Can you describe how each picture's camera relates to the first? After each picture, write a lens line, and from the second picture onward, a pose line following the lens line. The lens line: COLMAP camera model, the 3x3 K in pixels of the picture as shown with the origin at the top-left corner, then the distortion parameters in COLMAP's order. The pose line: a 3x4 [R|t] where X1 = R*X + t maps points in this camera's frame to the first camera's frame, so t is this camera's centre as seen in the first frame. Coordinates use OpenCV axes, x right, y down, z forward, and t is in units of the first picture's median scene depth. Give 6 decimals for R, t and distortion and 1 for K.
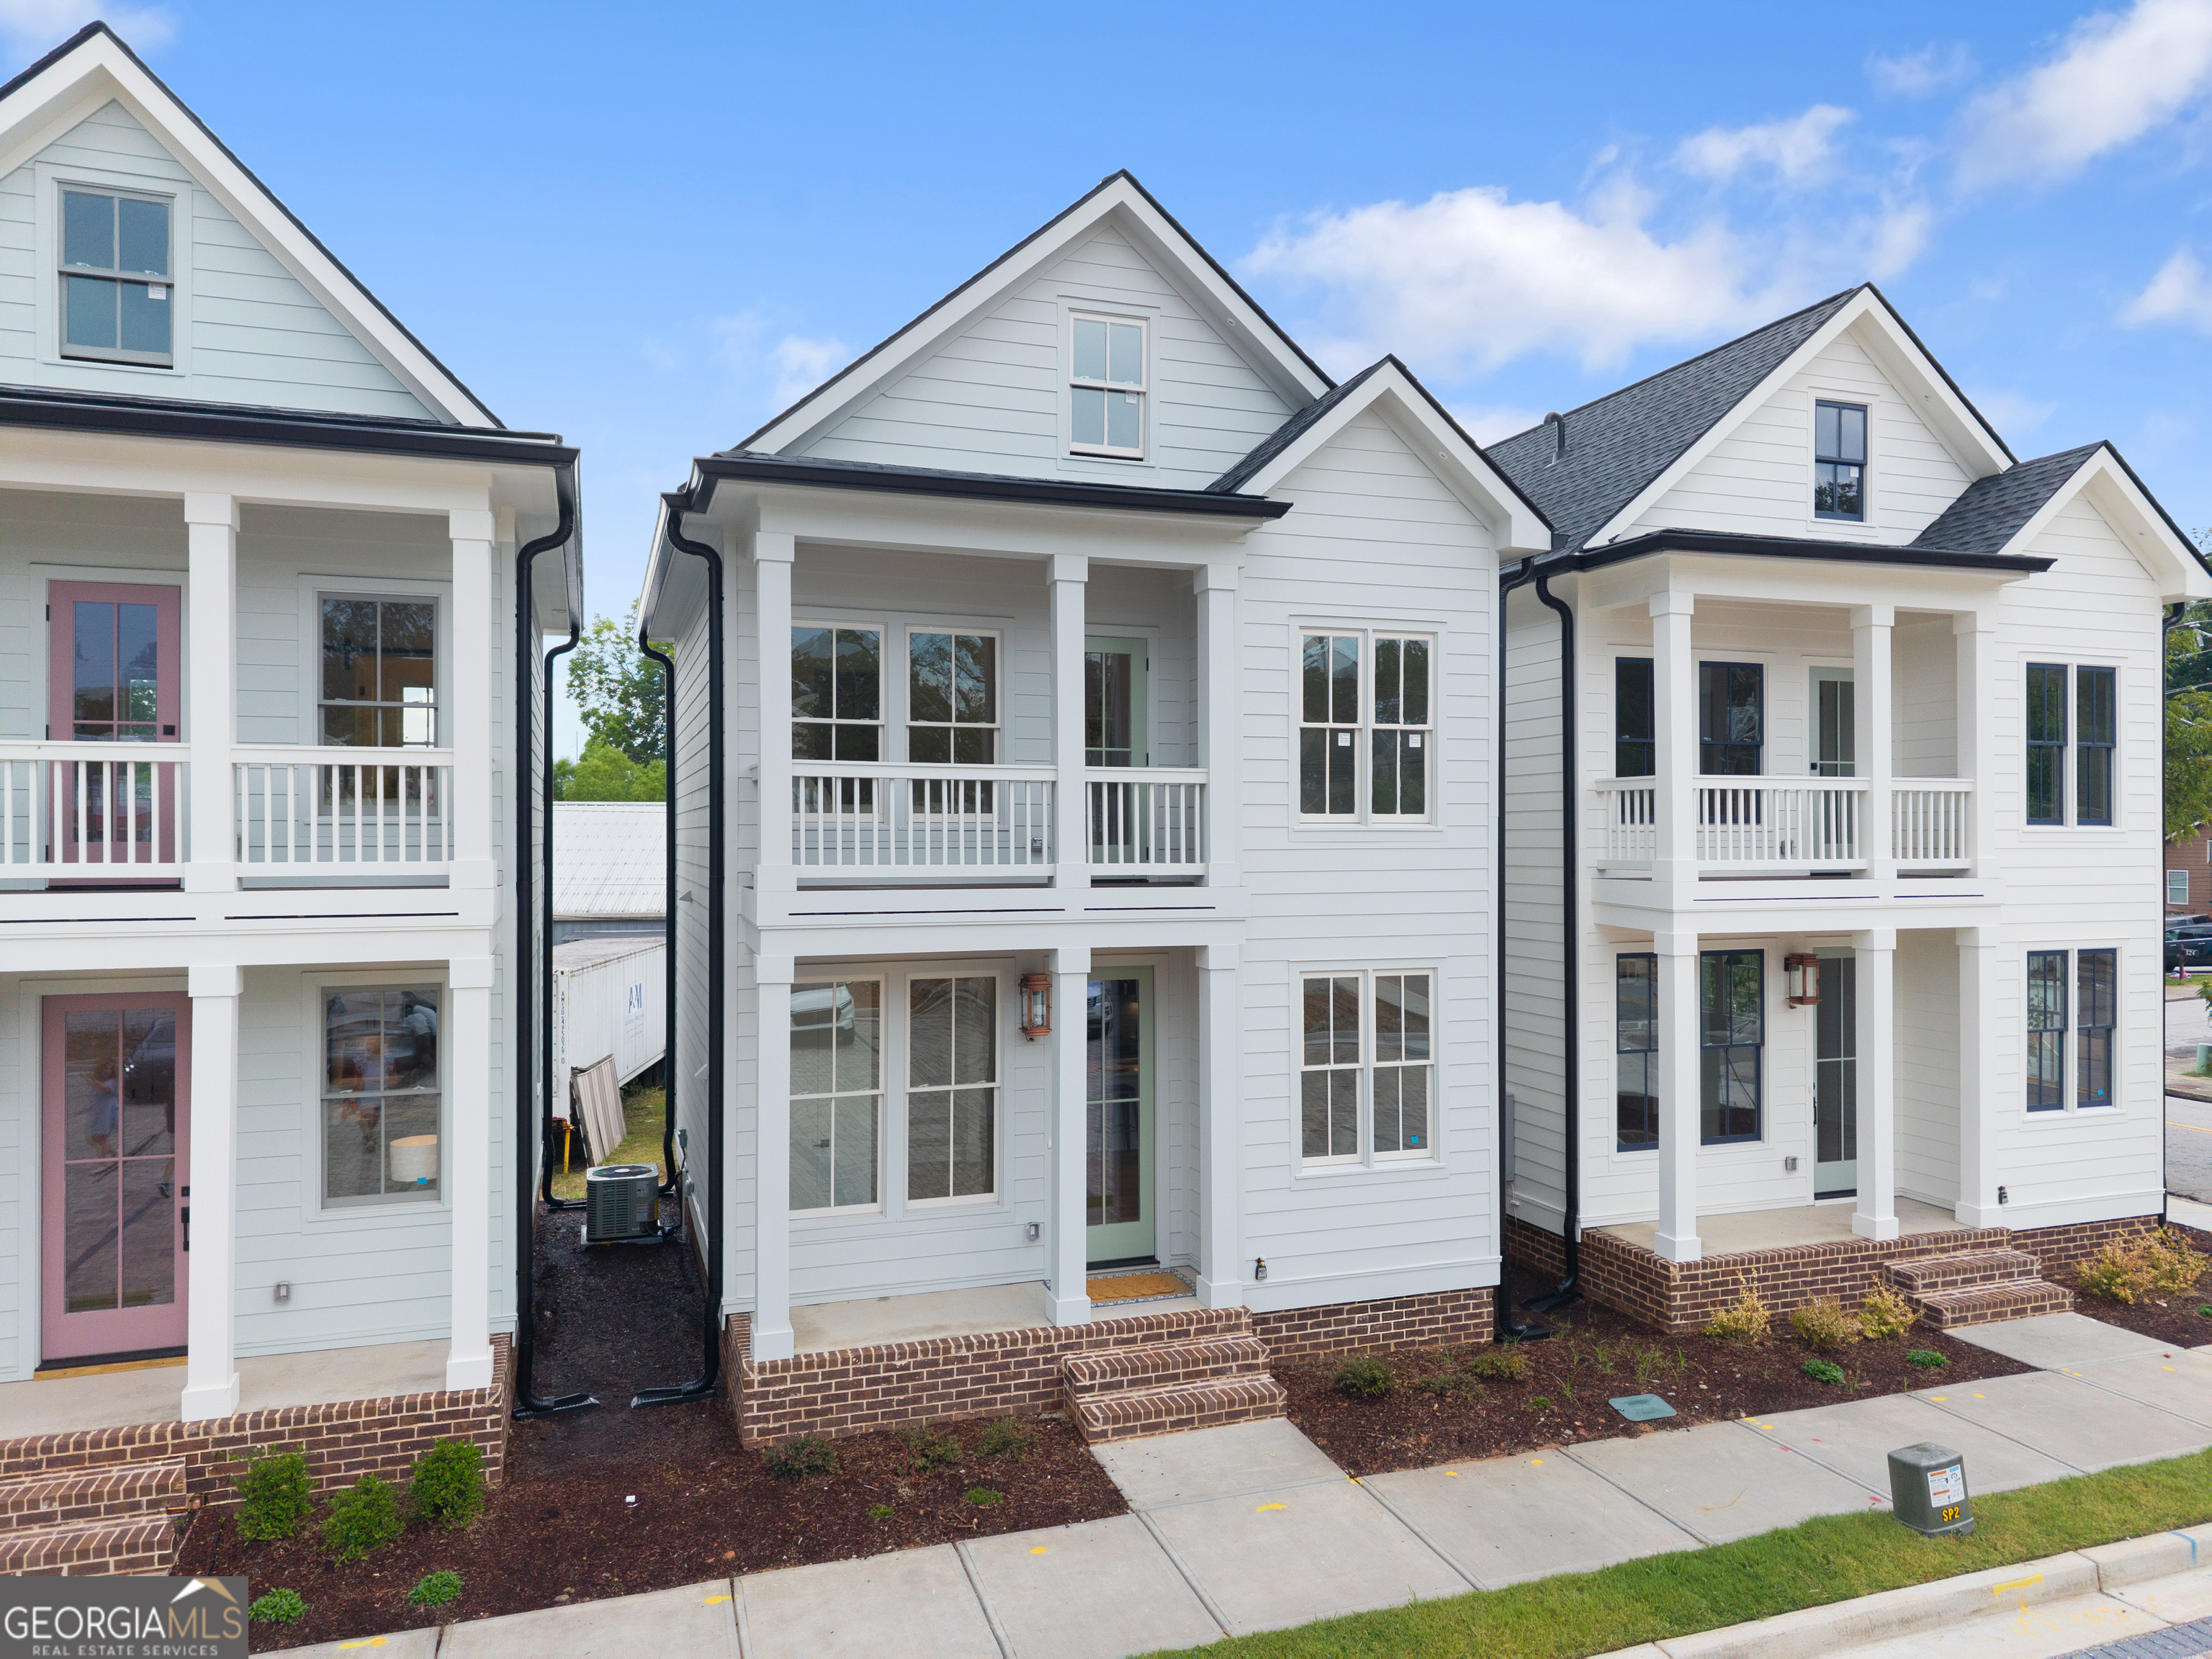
lens RADIAL K [[1480.0, 0, 1102.7], [0, 1480.0, 830.1], [0, 0, 1]] dist [0.014263, -0.010953]
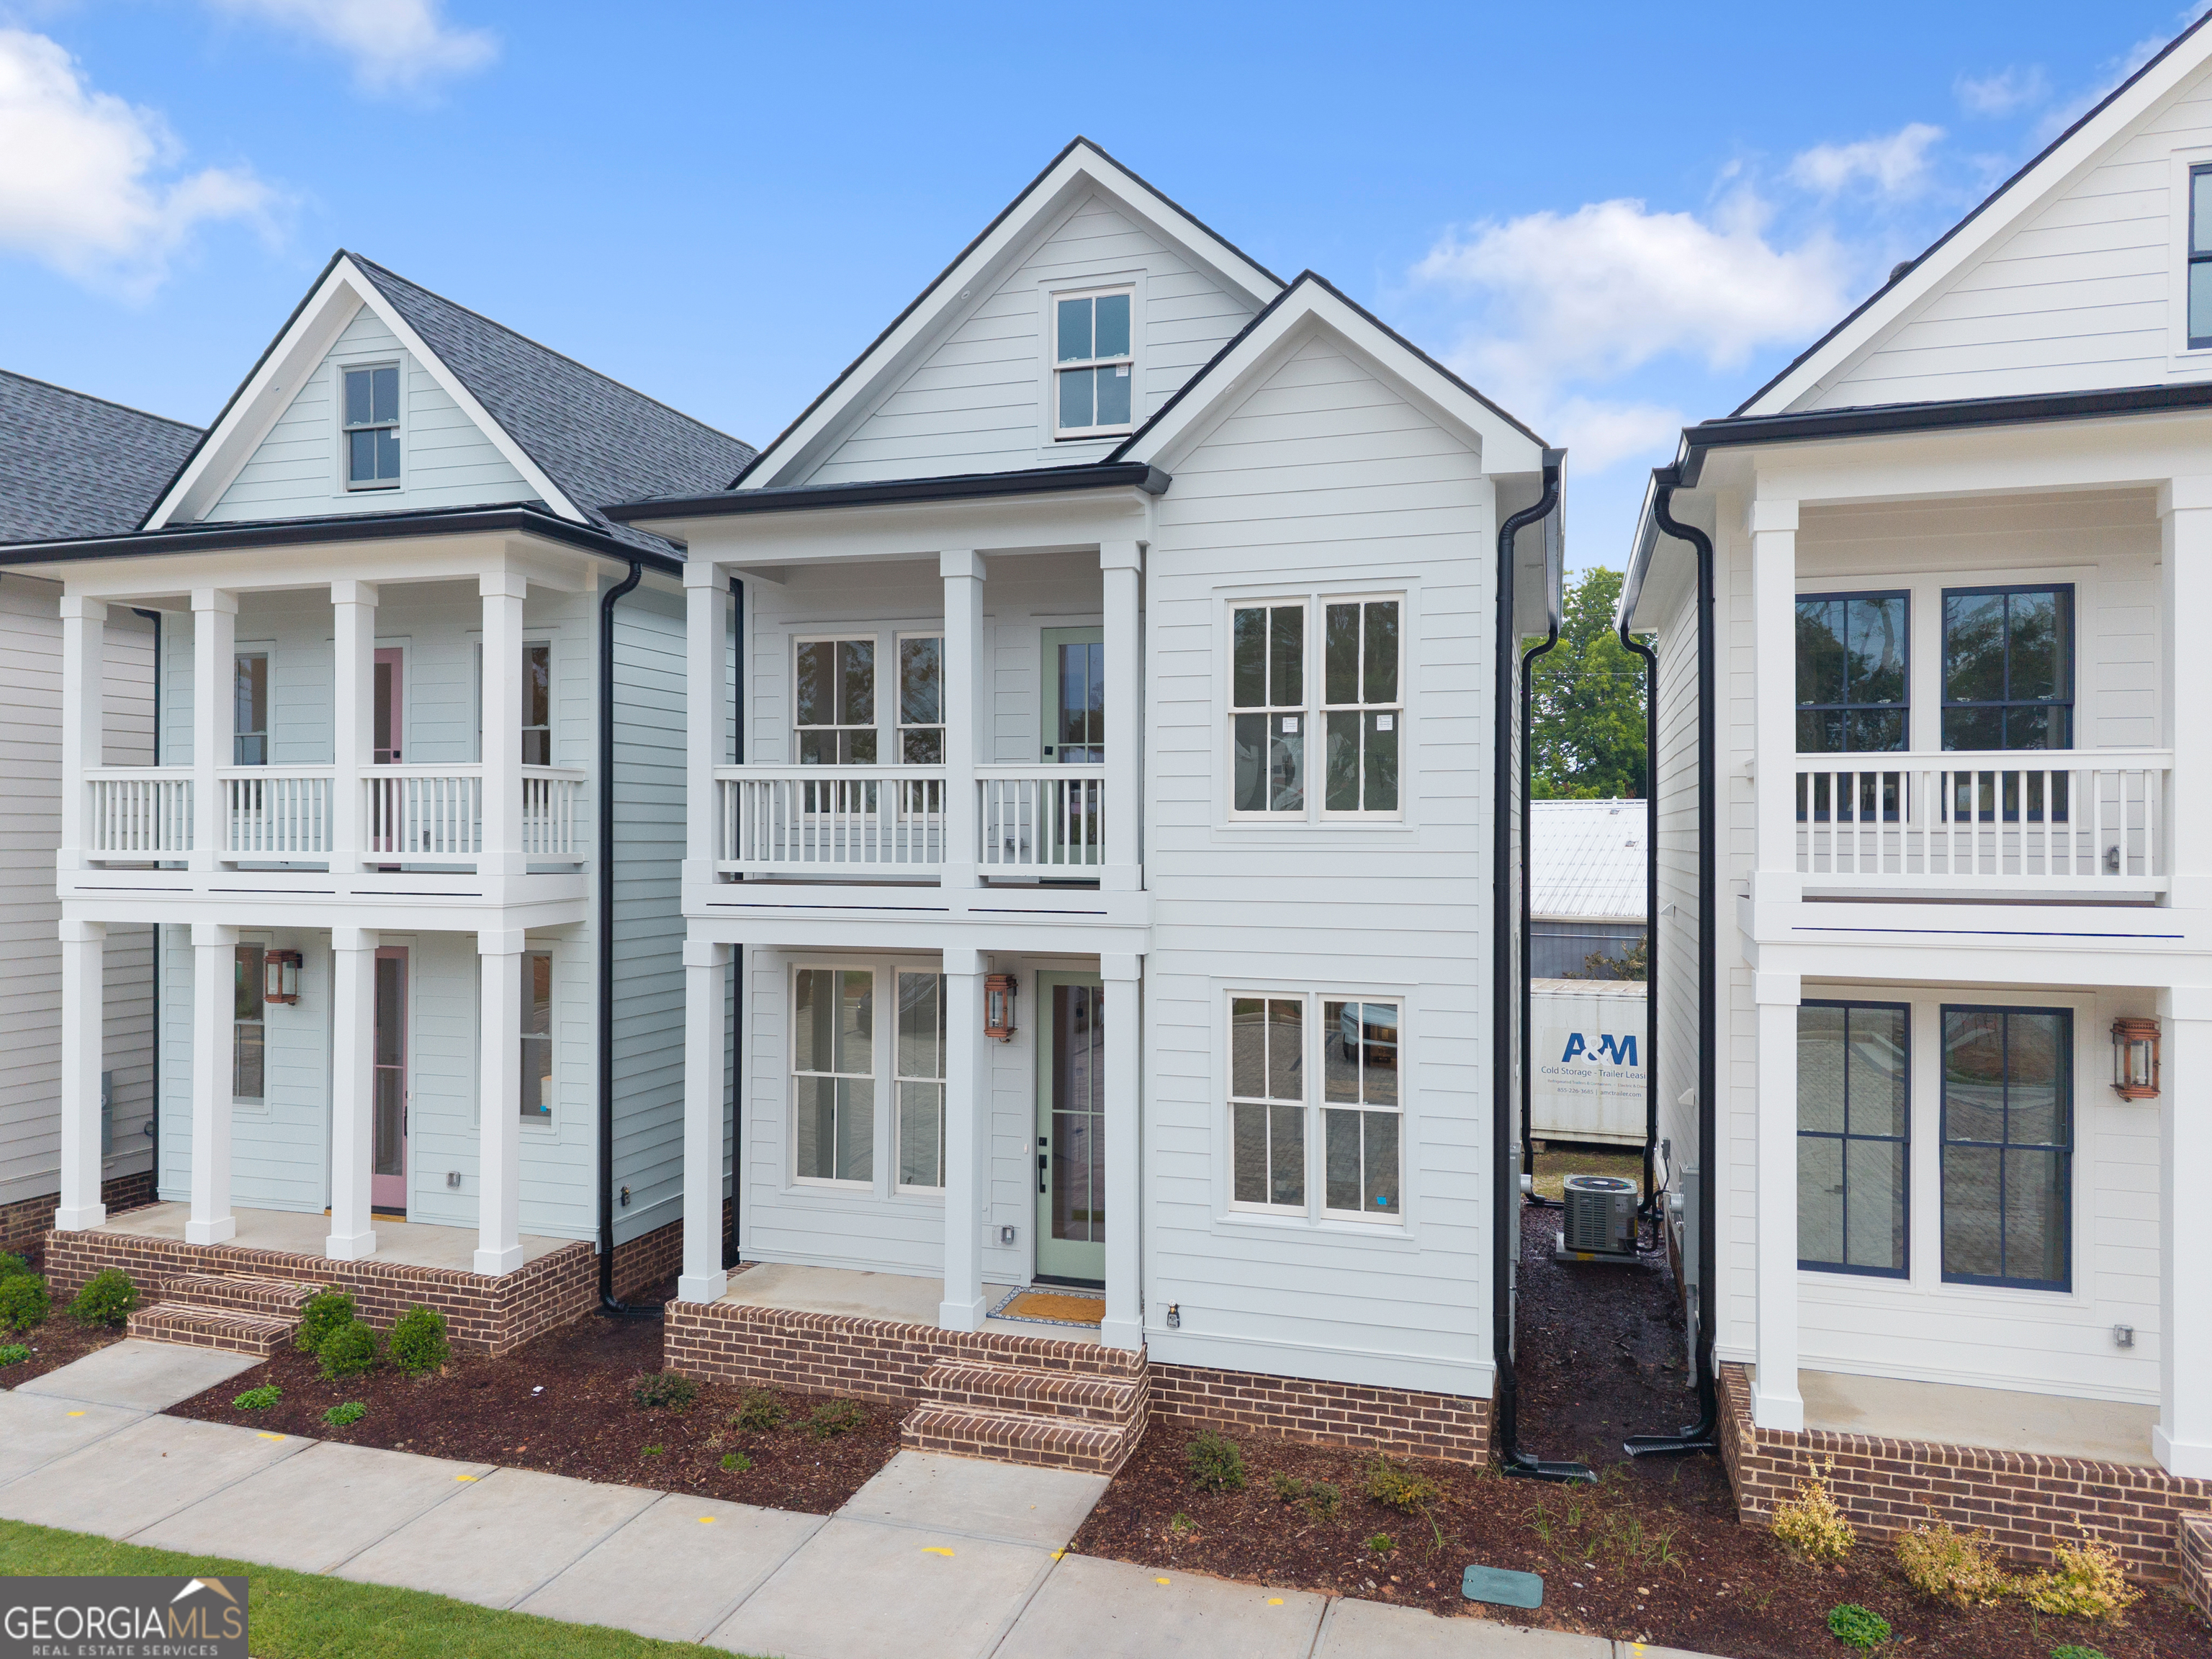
lens RADIAL K [[1480.0, 0, 1100.8], [0, 1480.0, 834.7], [0, 0, 1]] dist [0.014263, -0.010953]
pose [[0.807670, 0.003225, -0.589626, 0.645100], [-0.002183, 0.999995, 0.002478, 0.001257], [0.589631, -0.000715, 0.807673, 0.262238]]
